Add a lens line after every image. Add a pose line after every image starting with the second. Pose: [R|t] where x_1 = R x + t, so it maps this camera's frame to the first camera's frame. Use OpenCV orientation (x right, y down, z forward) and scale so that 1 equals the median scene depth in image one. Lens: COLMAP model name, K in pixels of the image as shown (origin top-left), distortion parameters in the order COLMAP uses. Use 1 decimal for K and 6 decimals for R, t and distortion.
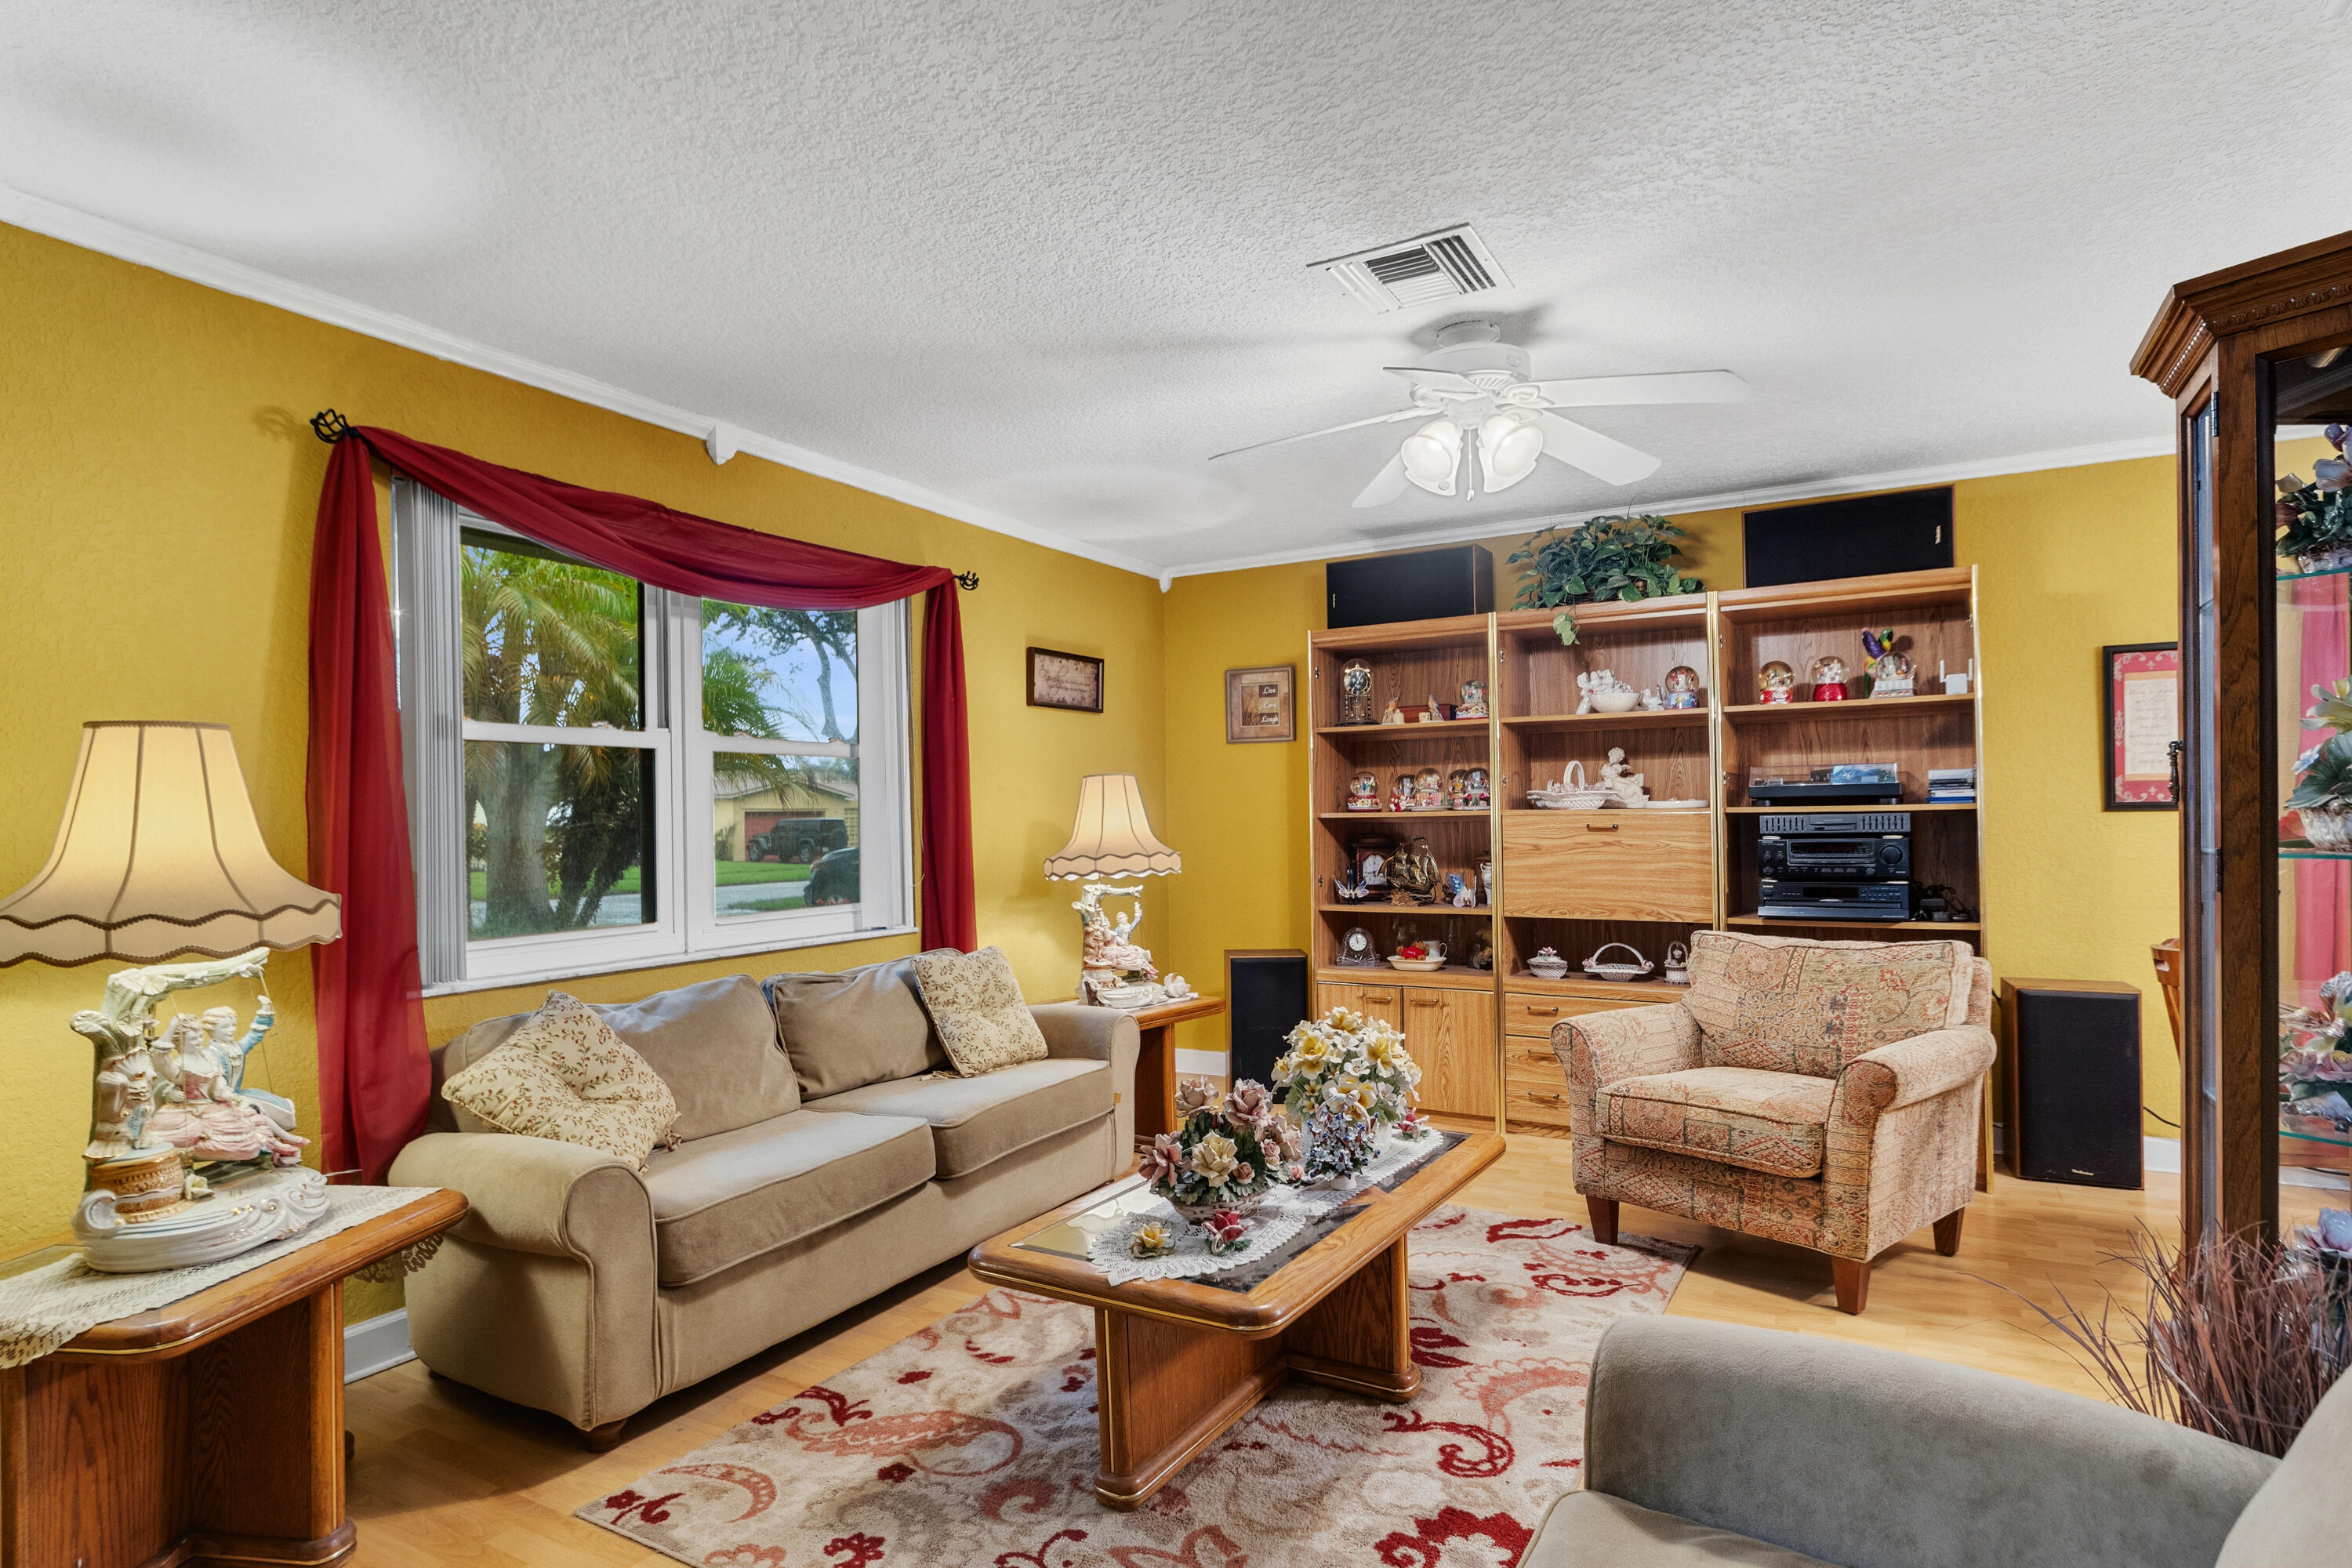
lens RADIAL K [[1221.5, 0, 1181.7], [0, 1221.5, 799.8], [0, 0, 1]] dist [-0.000678, -0.000109]
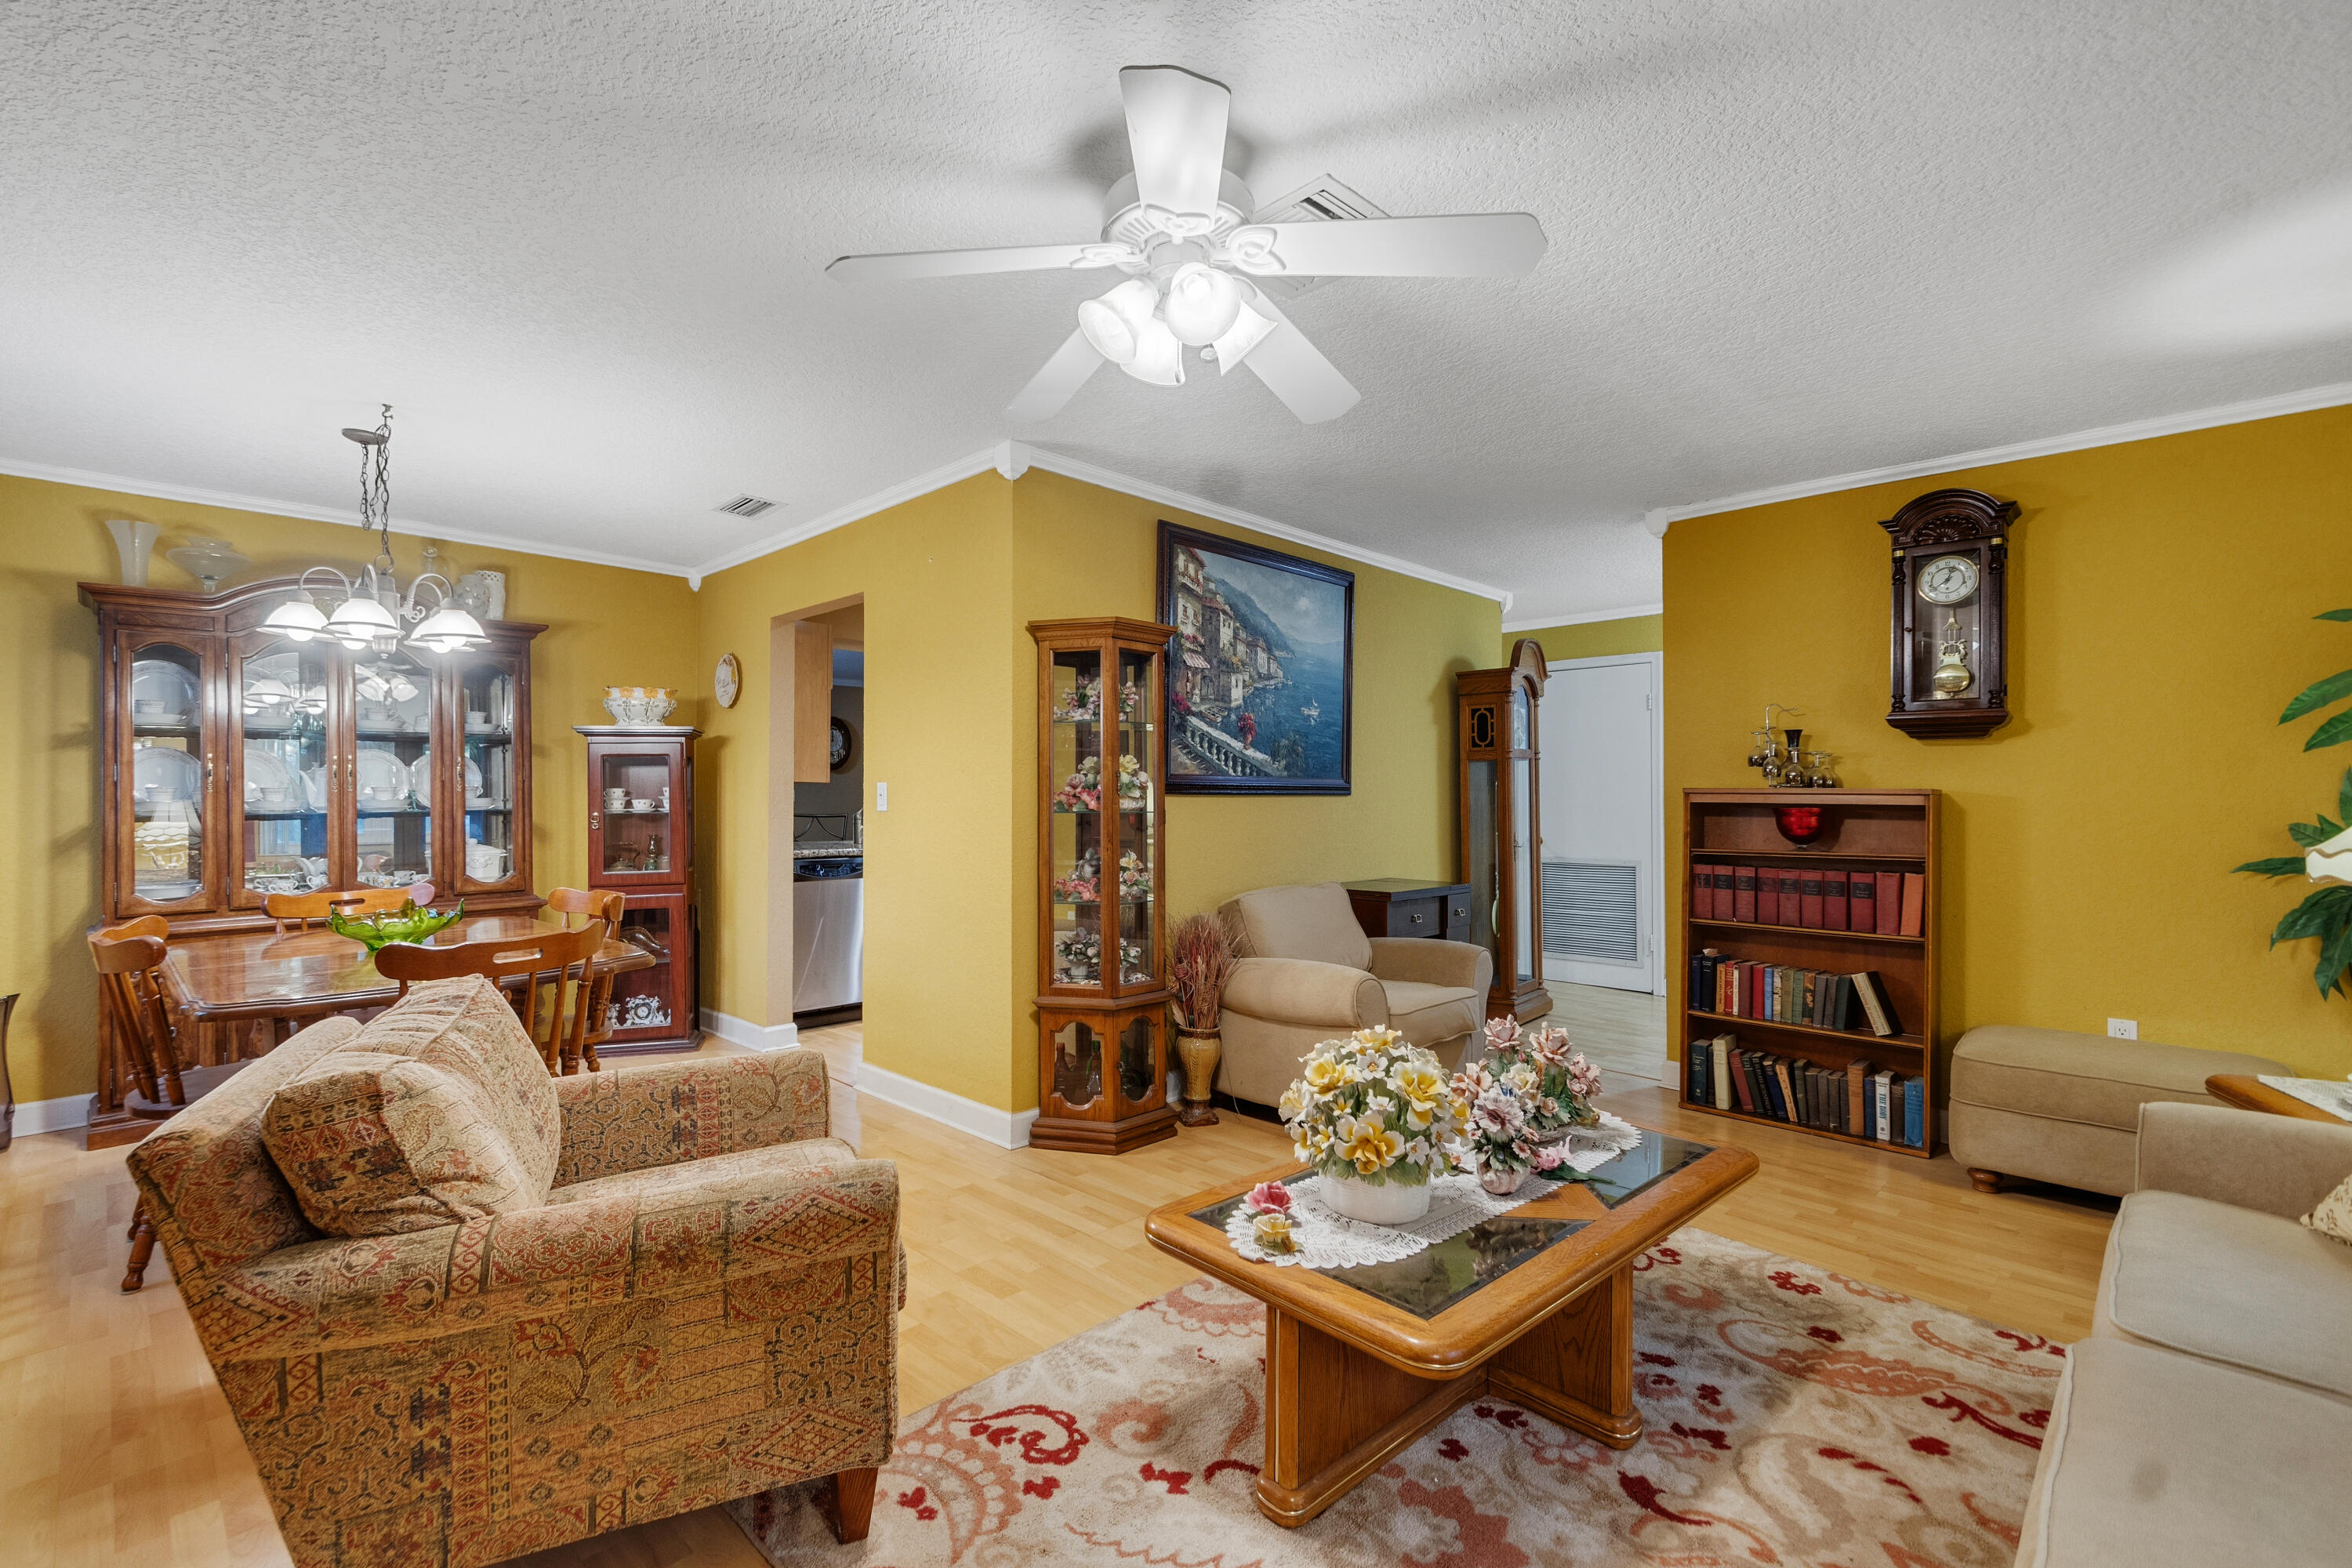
lens RADIAL K [[1067.7, 0, 1175.3], [0, 1067.7, 791.6], [0, 0, 1]] dist [-0.000710, -0.000244]
pose [[-0.969772, 0.010306, 0.243796, 0.092064], [0.008362, 0.999924, -0.009006, 0.027882], [-0.243871, -0.006695, -0.969785, 1.721841]]
